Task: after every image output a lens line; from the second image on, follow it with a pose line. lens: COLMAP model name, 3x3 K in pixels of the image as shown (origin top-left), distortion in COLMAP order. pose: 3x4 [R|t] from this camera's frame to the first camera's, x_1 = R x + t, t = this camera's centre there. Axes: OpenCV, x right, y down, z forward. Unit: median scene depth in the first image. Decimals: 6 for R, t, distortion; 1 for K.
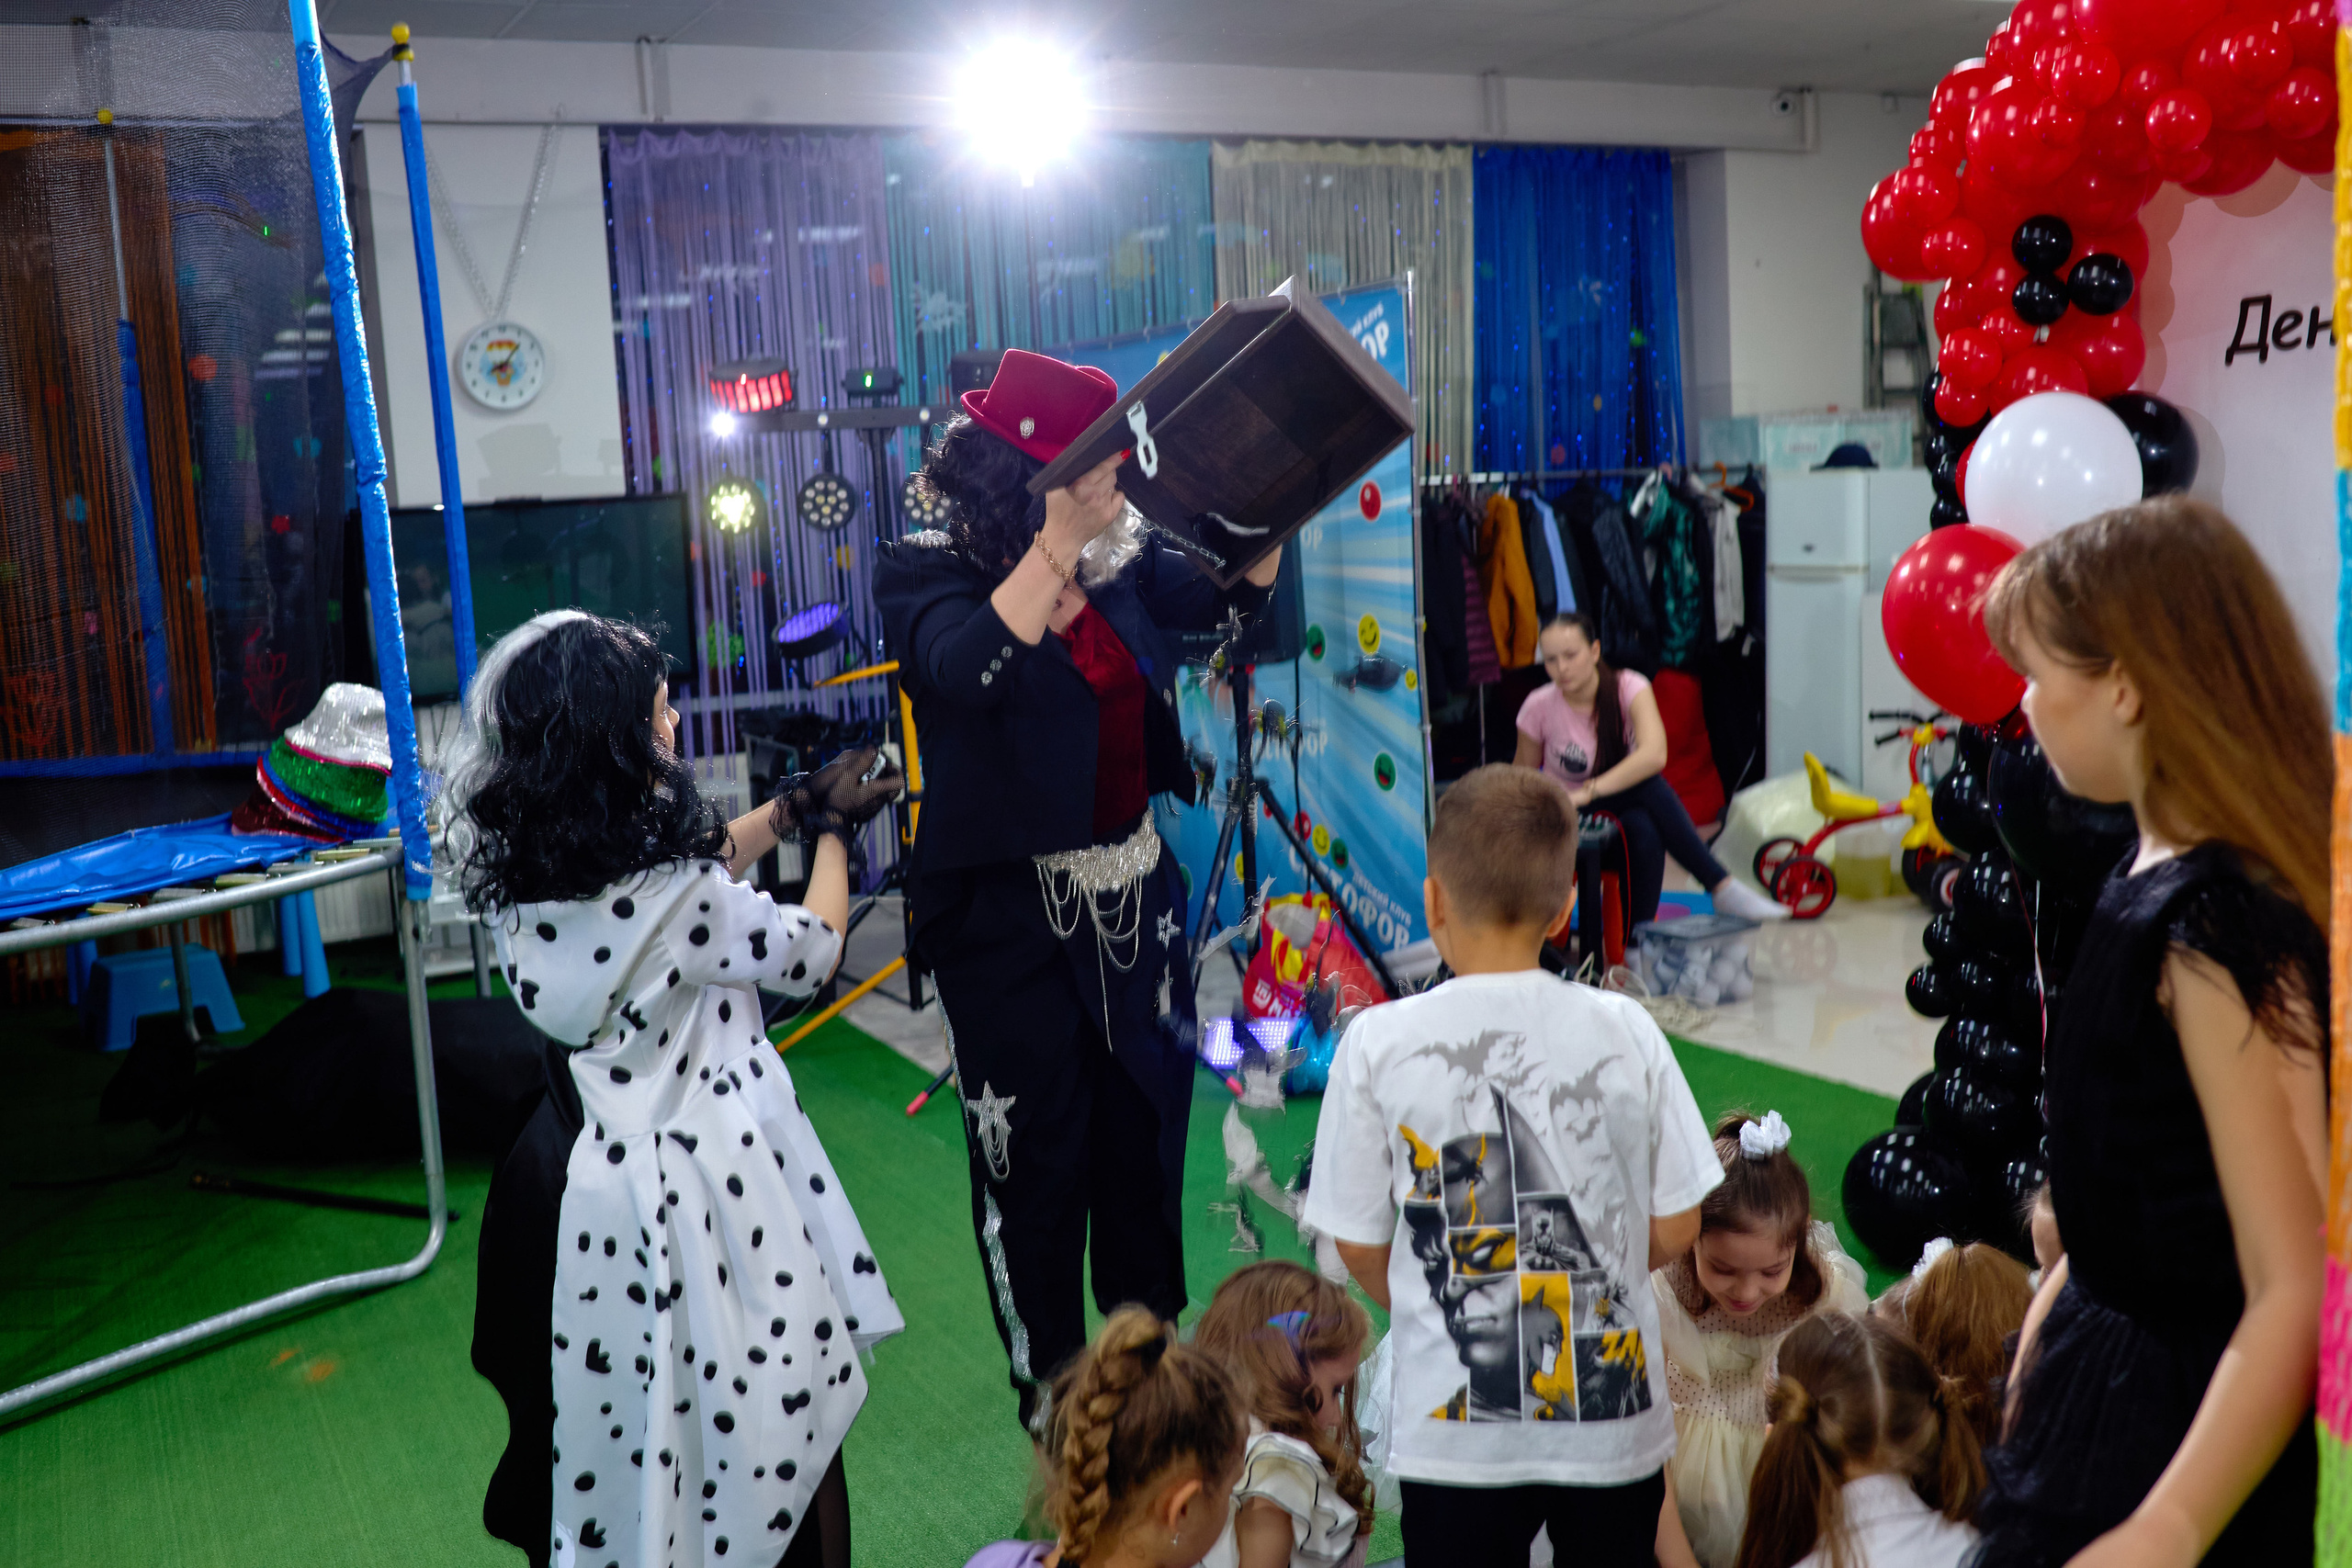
lens RADIAL K [[2269.8, 0, 1161.2], [0, 2269.8, 782.2], [0, 0, 1]] dist [-0.038936, 0.000000]
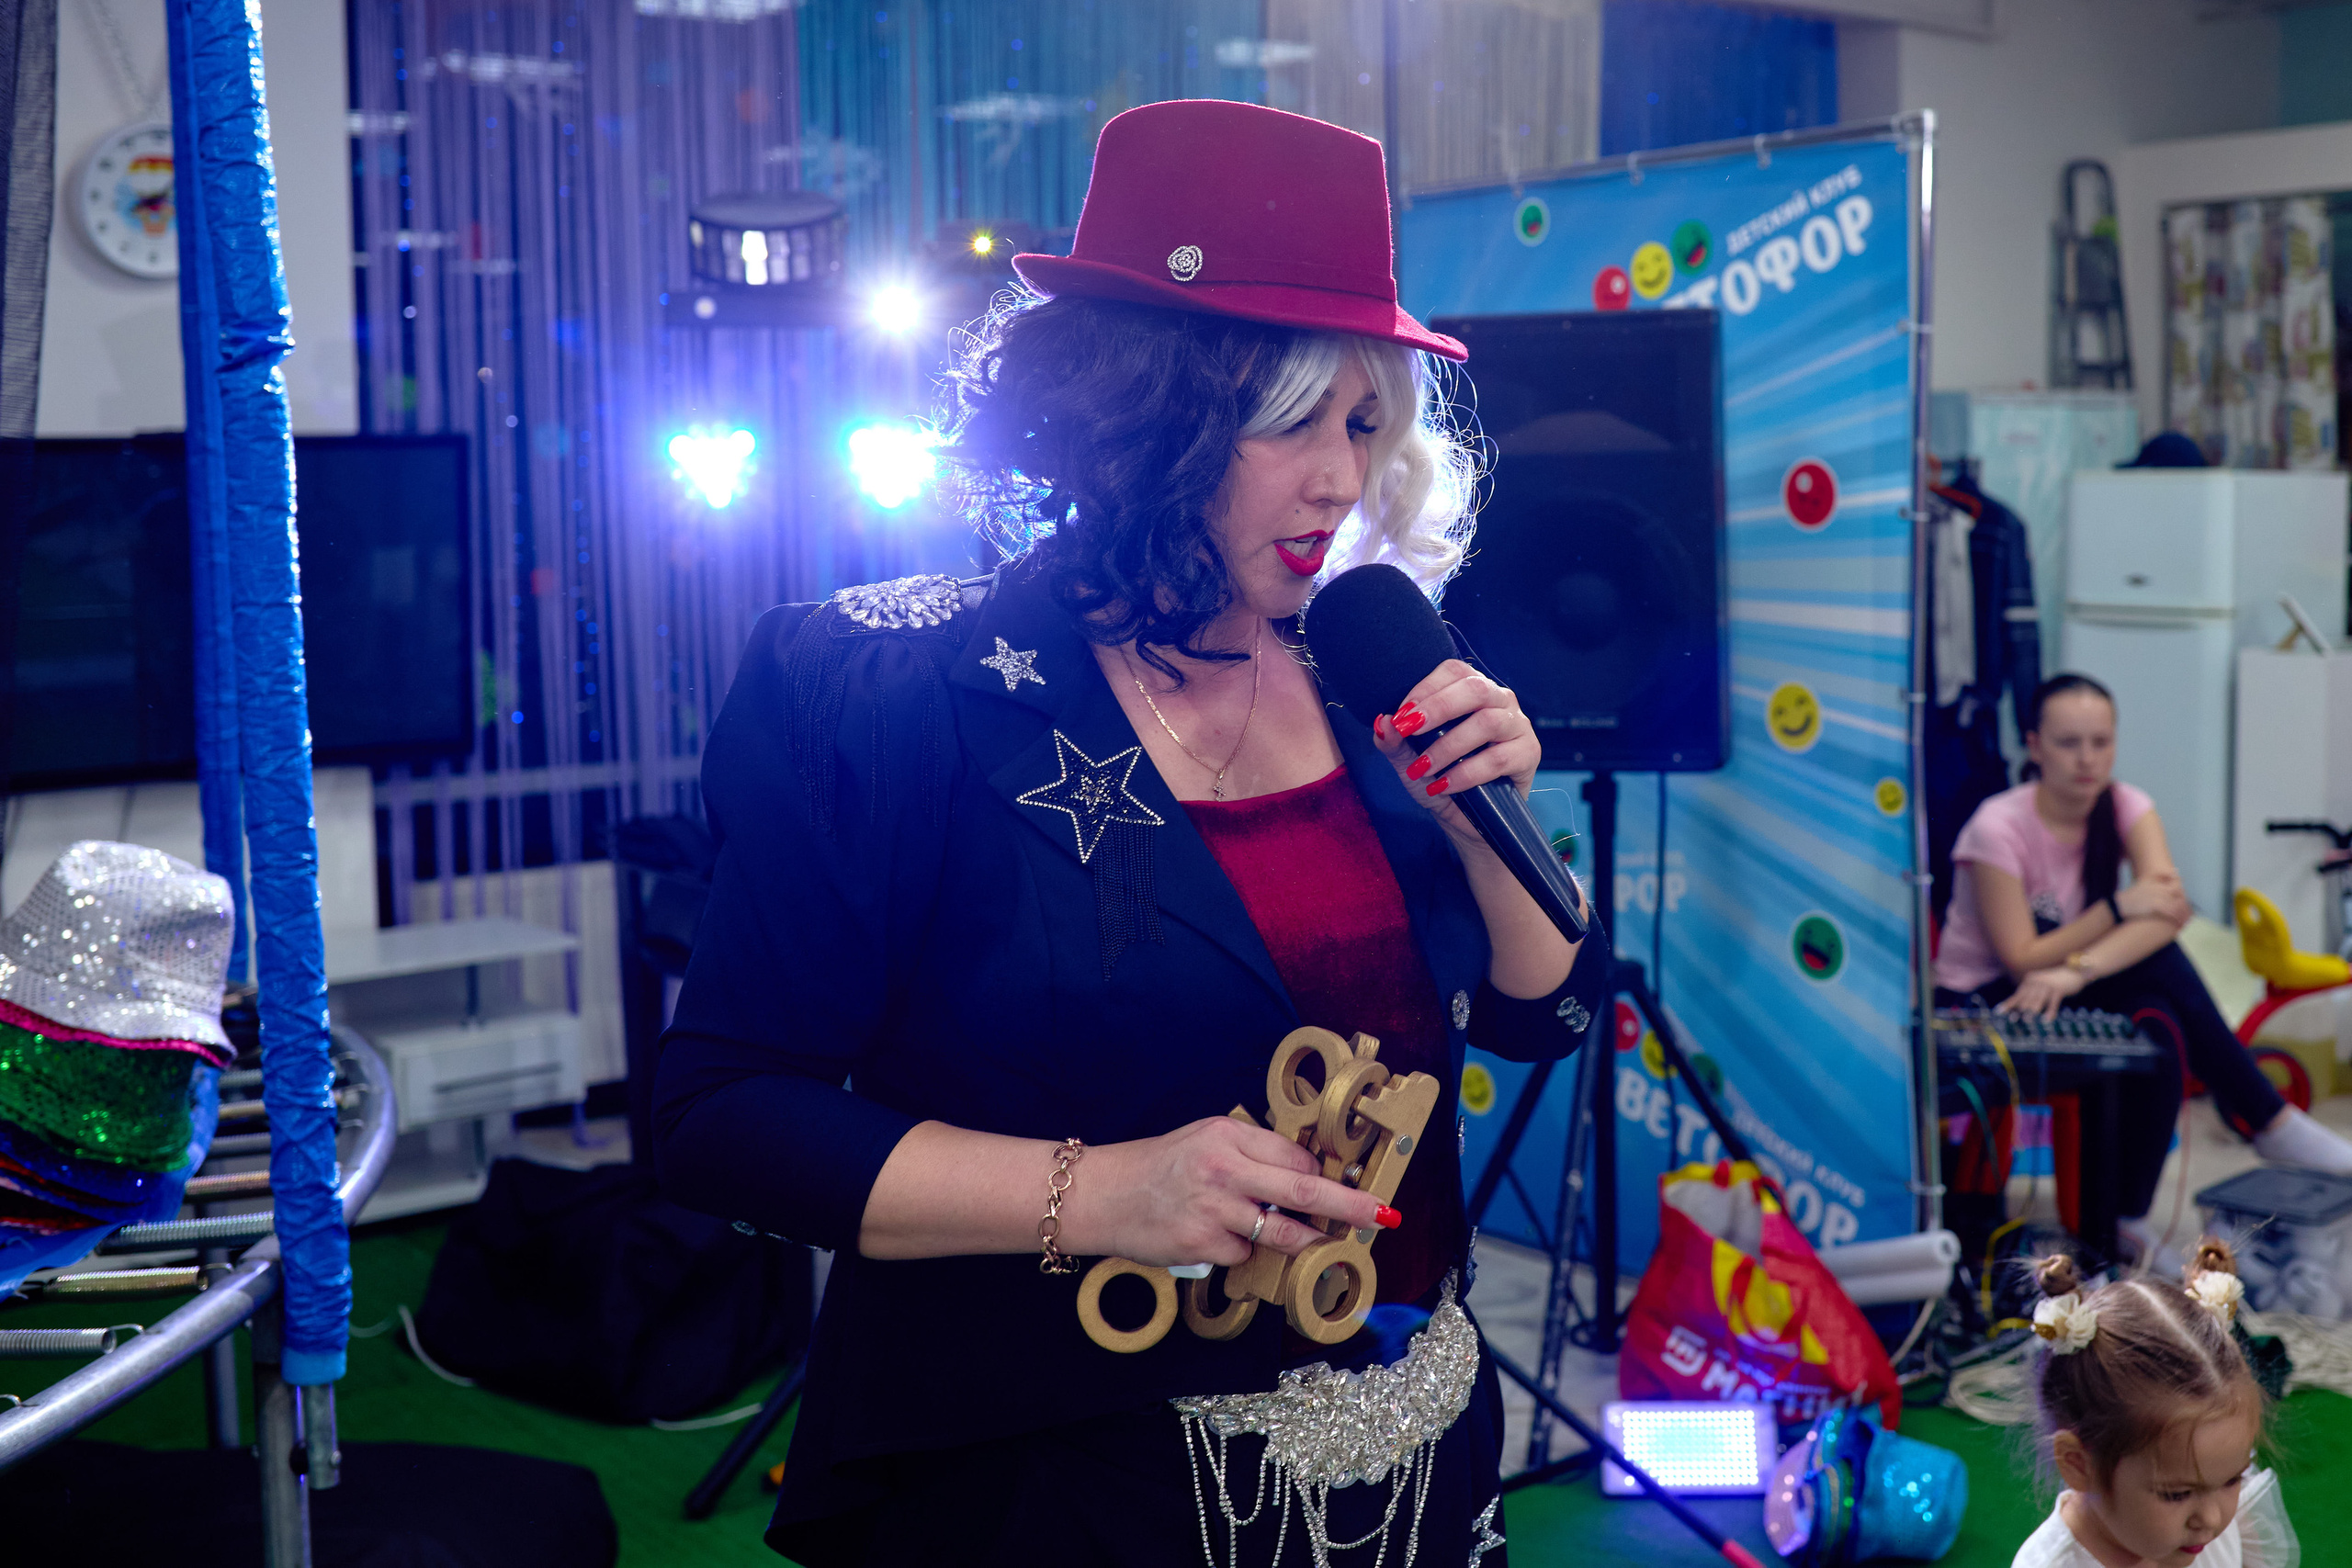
lens RADIAL K [[2579.2, 0, 1265.9], [0, 2579.2, 649.4], [0, 0, 1]] dist [-0.040925, 0.000000]
pose [[0.971643, 0.023203, 0.235313, -0.202359], [-0.009395, 0.998176, -0.059634, -0.040874], [-0.236268, 0.055732, 0.970088, 0.372337]]
